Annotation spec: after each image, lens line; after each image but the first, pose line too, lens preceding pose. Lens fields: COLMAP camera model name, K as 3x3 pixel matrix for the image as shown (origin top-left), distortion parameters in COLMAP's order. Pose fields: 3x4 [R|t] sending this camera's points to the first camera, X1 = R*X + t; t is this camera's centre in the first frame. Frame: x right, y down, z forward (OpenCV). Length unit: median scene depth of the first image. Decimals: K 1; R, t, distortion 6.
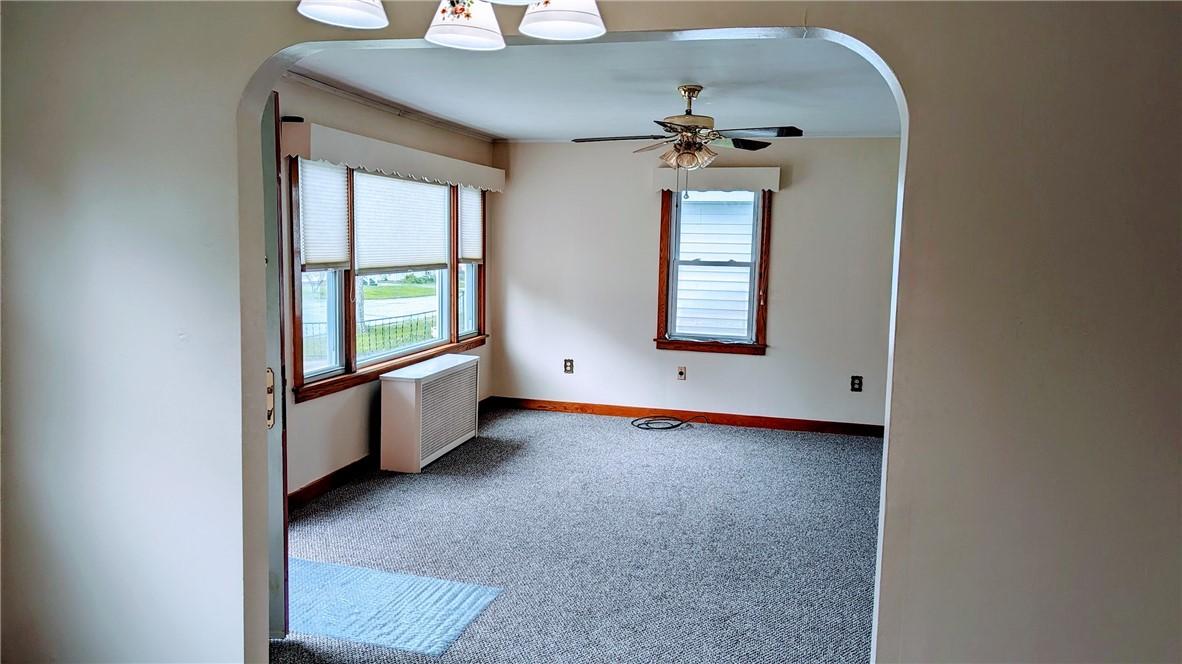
lens RADIAL K [[821.9, 0, 591.0], [0, 821.9, 332.0], [0, 0, 1]] dist [0.064905, -0.060280]
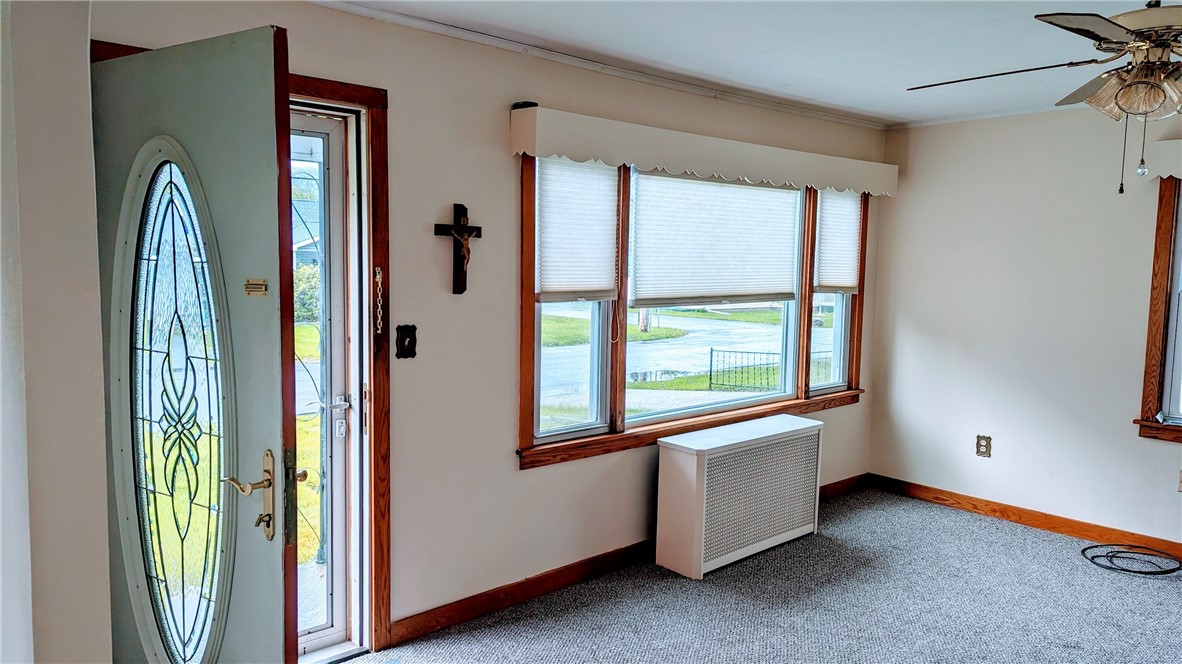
lens RADIAL K [[821.9, 0, 591.0], [0, 821.9, 332.0], [0, 0, 1]] dist [0.064905, -0.060280]
pose [[0.832356, 0.042396, -0.552618, 0.085765], [-0.060090, 0.998096, -0.013935, -0.025390], [0.550975, 0.044806, 0.833318, 0.267619]]
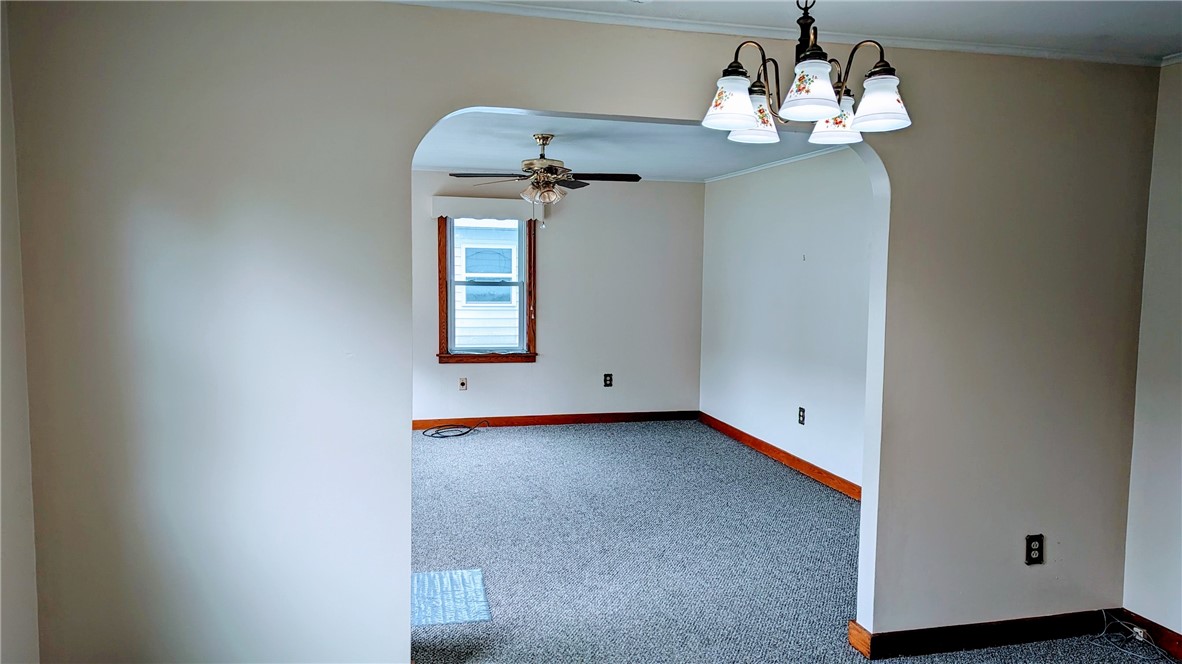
lens RADIAL K [[825.0, 0, 592.1], [0, 825.0, 340.1], [0, 0, 1]] dist [0.066428, -0.060592]
pose [[0.875101, -0.053408, 0.480984, -0.281006], [0.060440, 0.998171, 0.000870, 0.001351], [-0.480151, 0.028310, 0.876729, -0.050512]]
